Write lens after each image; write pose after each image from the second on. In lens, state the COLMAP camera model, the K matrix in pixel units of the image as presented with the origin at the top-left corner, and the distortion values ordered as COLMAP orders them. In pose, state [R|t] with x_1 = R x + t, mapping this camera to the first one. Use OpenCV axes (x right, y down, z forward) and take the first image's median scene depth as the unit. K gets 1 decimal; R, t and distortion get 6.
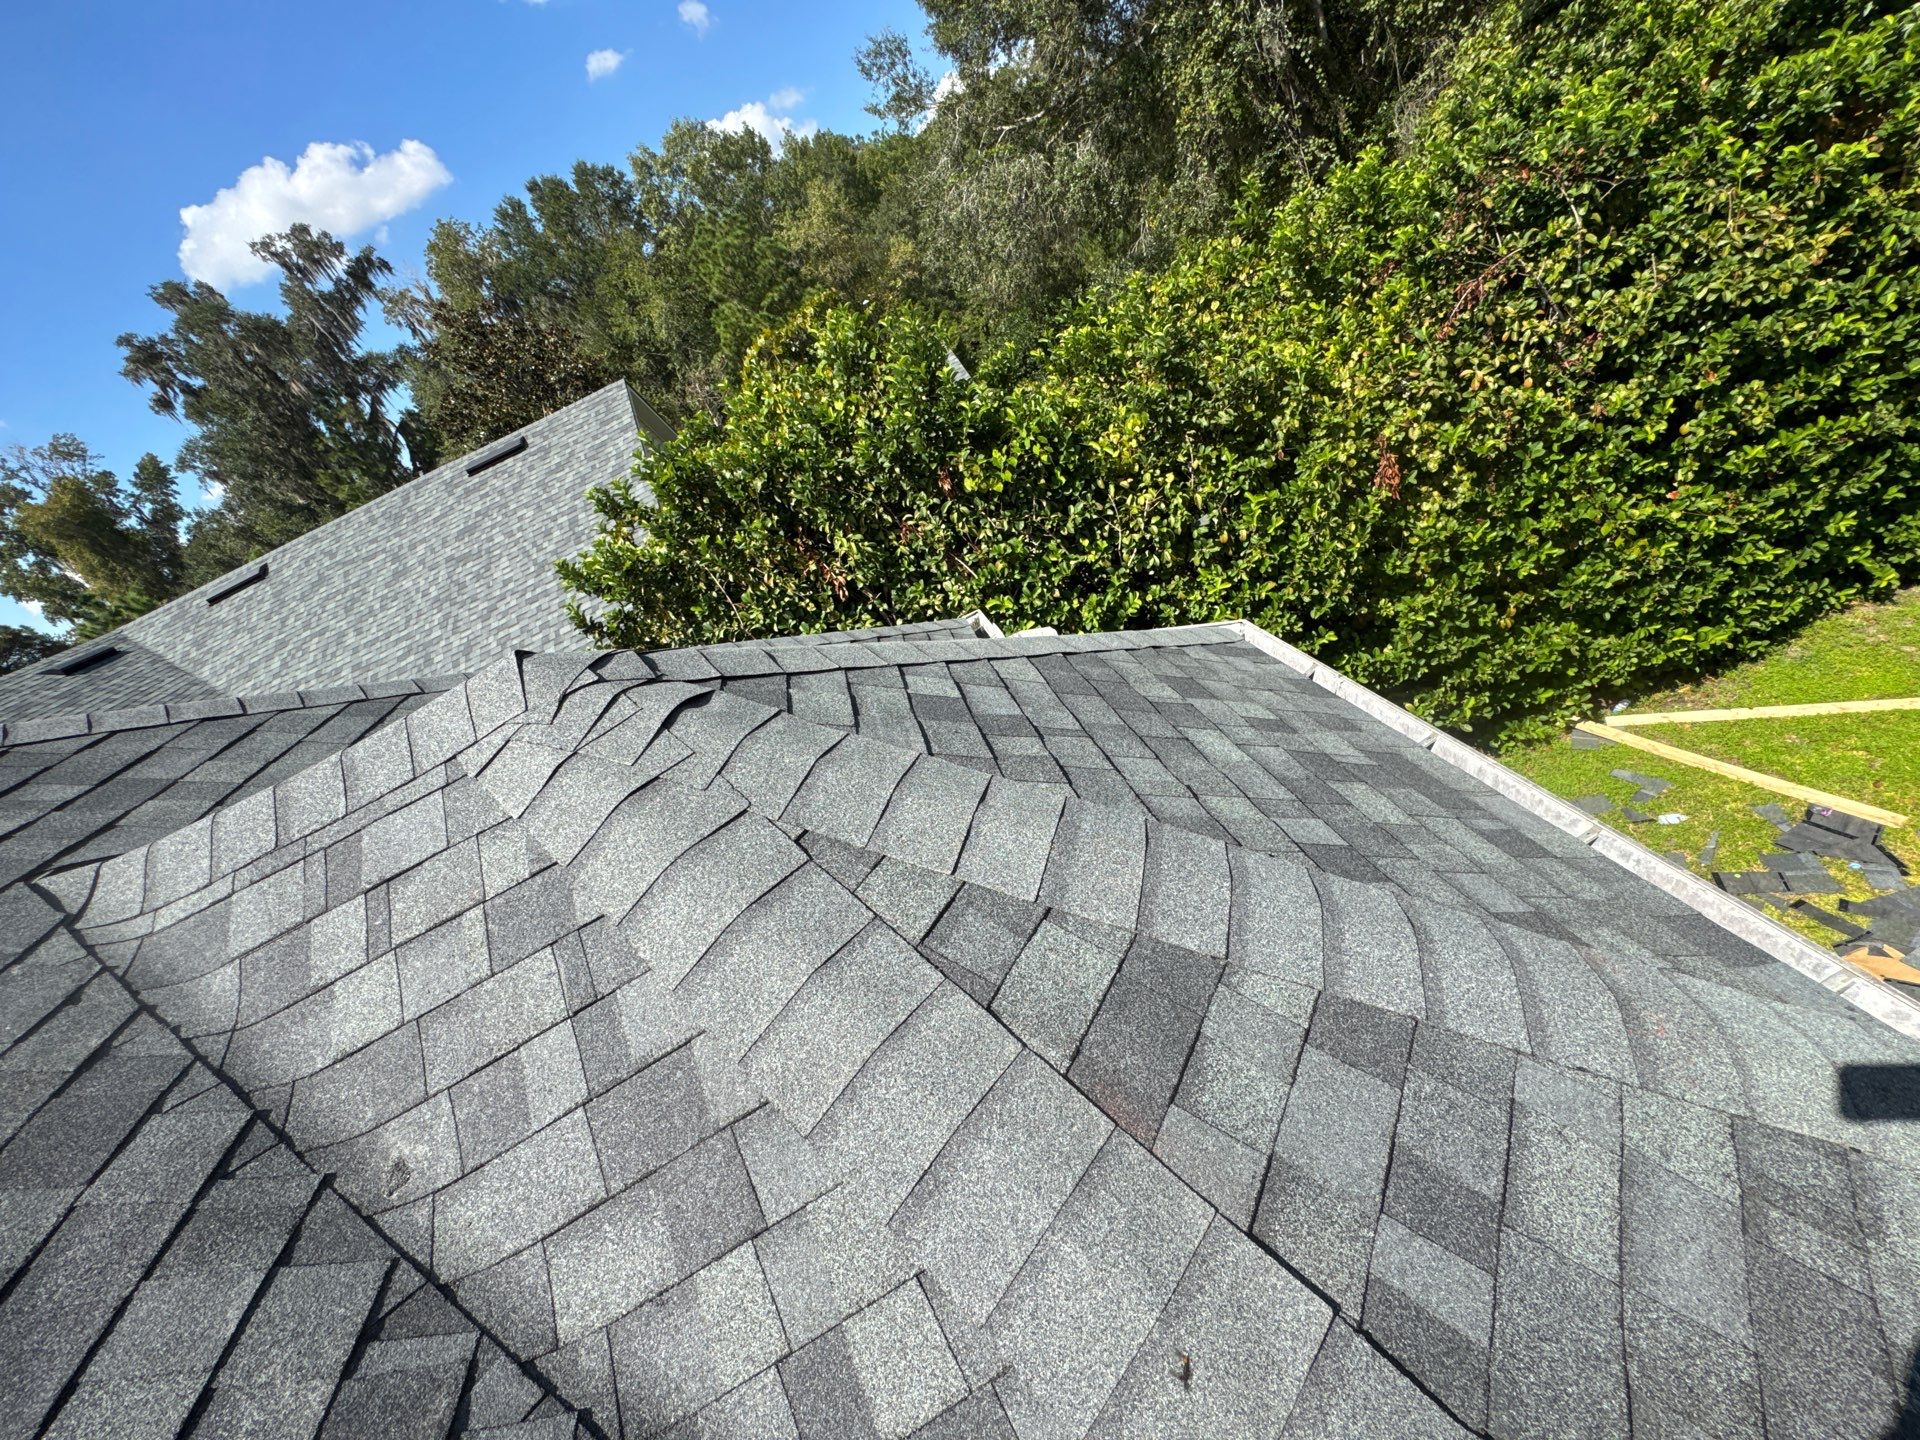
lens RADIAL K [[767.9, 0, 971.2], [0, 767.9, 719.5], [0, 0, 1]] dist [-0.002954, -0.000015]
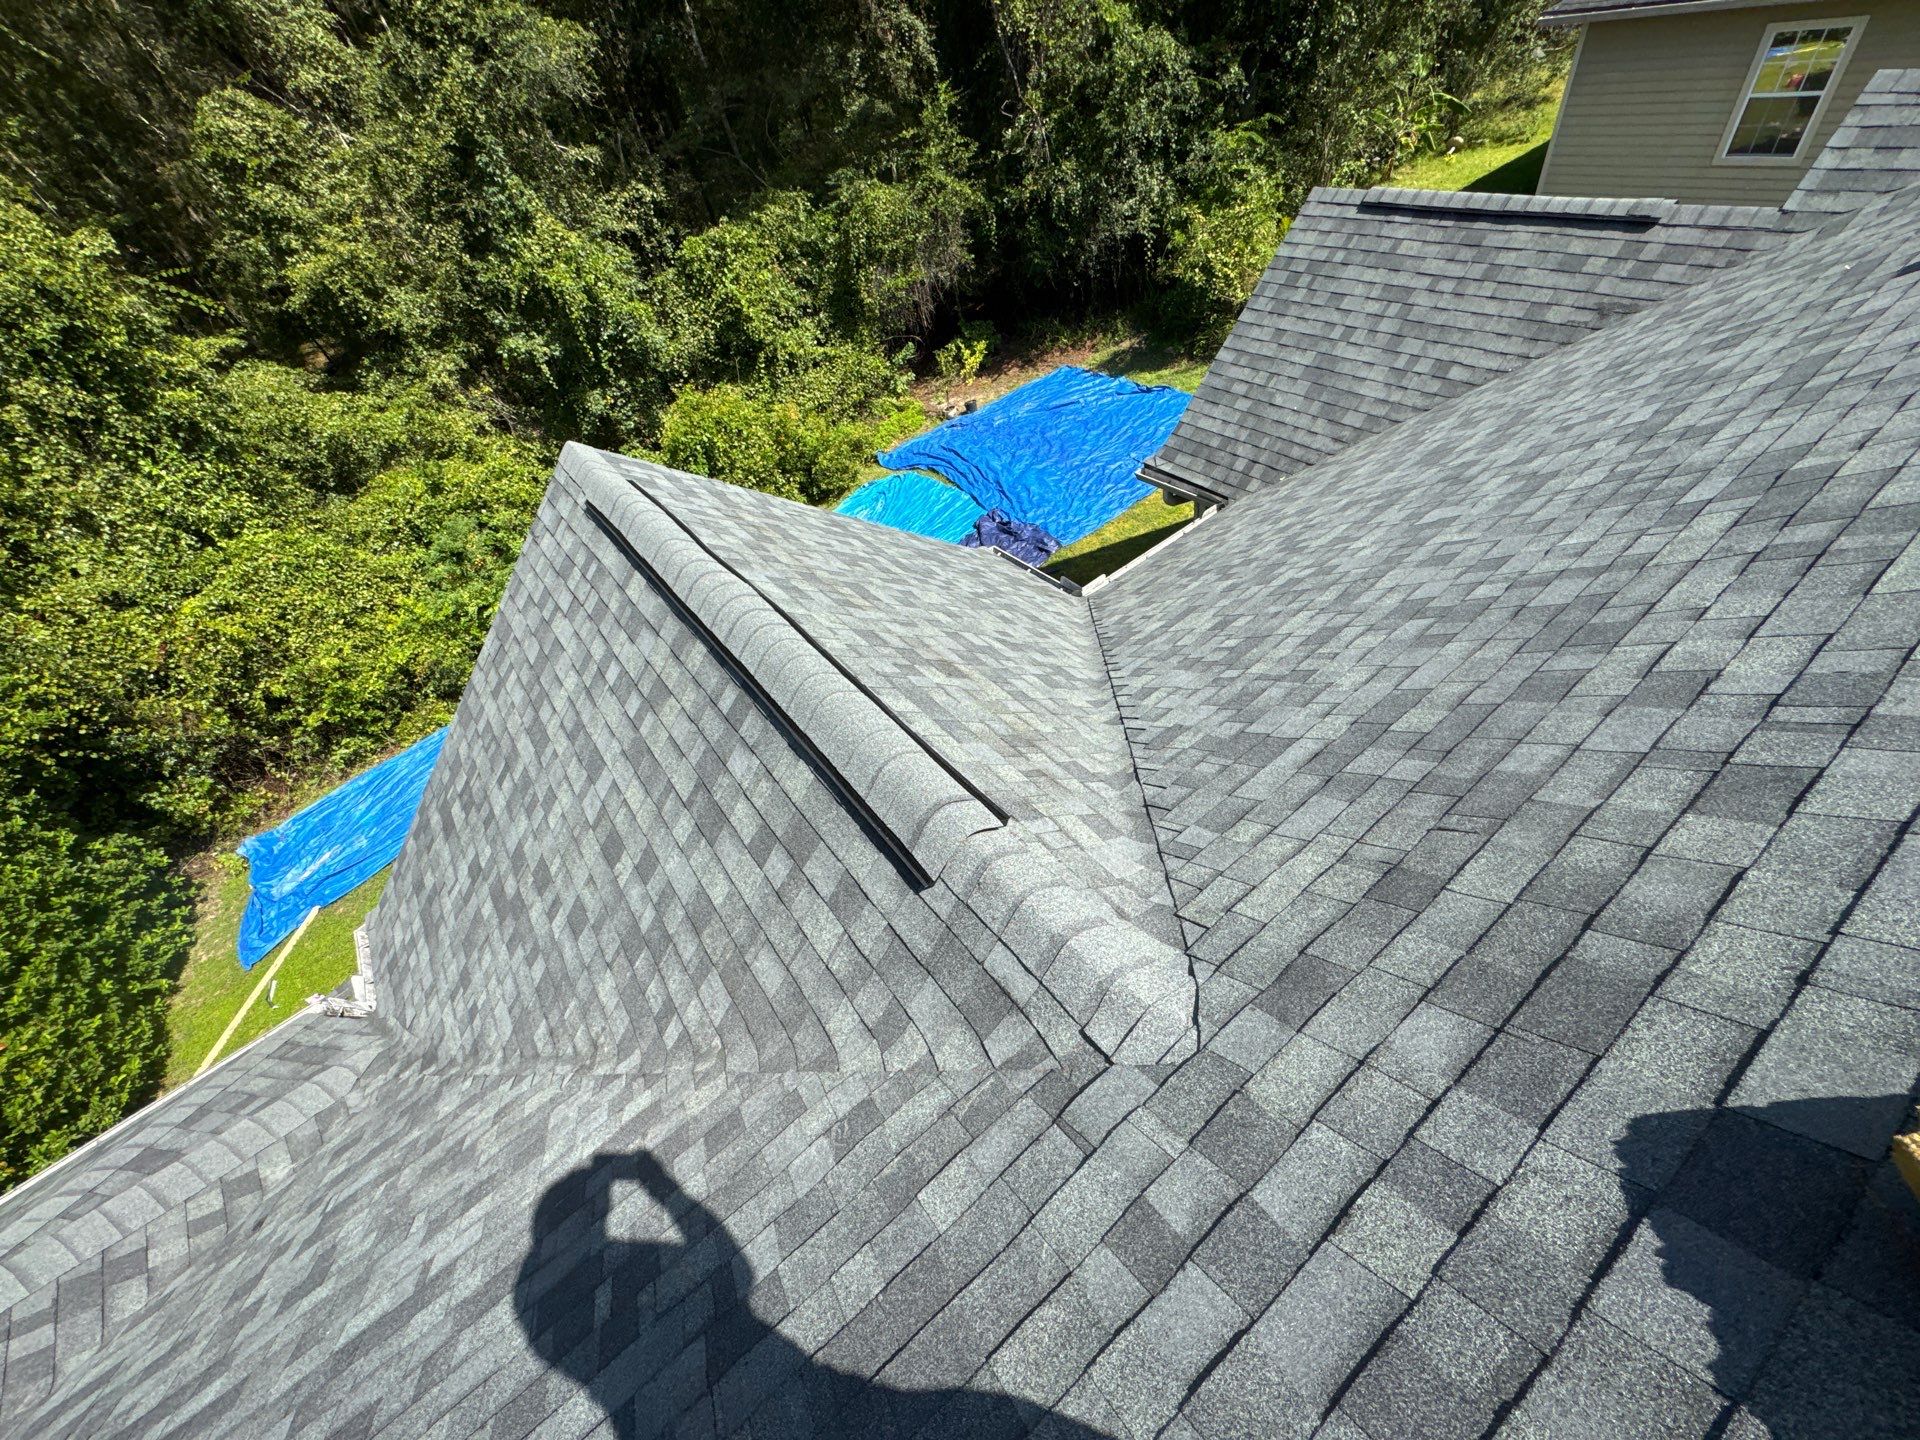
lens RADIAL K [[767.9, 0, 971.2], [0, 767.9, 719.5], [0, 0, 1]] dist [-0.002954, -0.000015]
pose [[-0.298347, -0.272038, 0.914869, -0.871696], [0.737922, 0.542194, 0.401865, 0.163385], [-0.605359, 0.794997, 0.038981, -0.736568]]
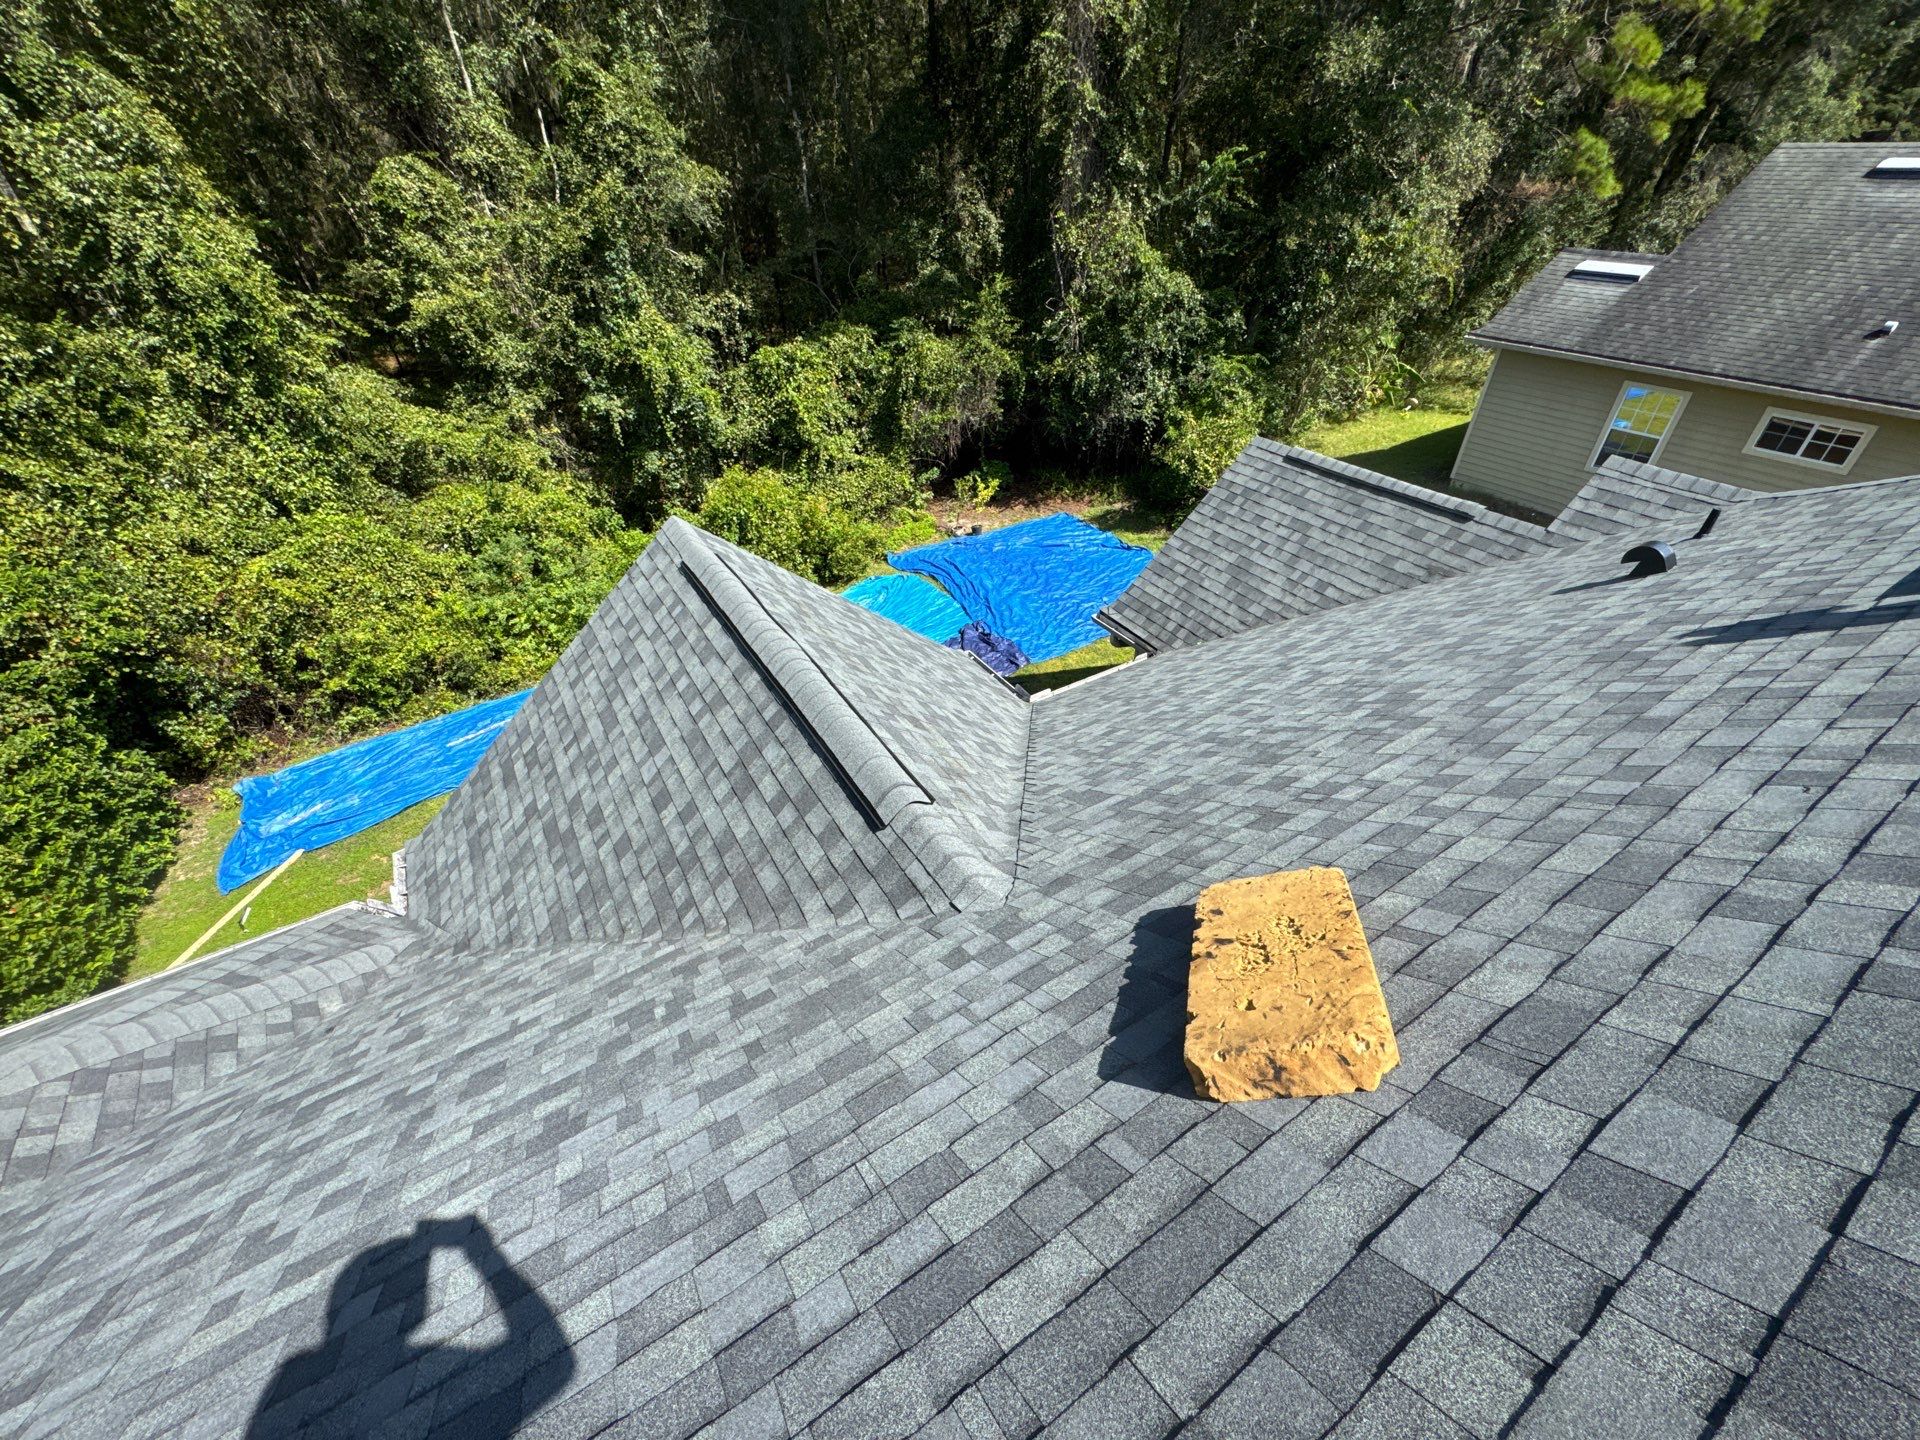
lens RADIAL K [[767.9, 0, 971.2], [0, 767.9, 719.5], [0, 0, 1]] dist [-0.002954, -0.000015]
pose [[-0.298202, -0.206576, 0.931881, -1.216153], [0.600852, 0.717966, 0.351429, 0.077739], [-0.741655, 0.664719, -0.089978, -0.696625]]
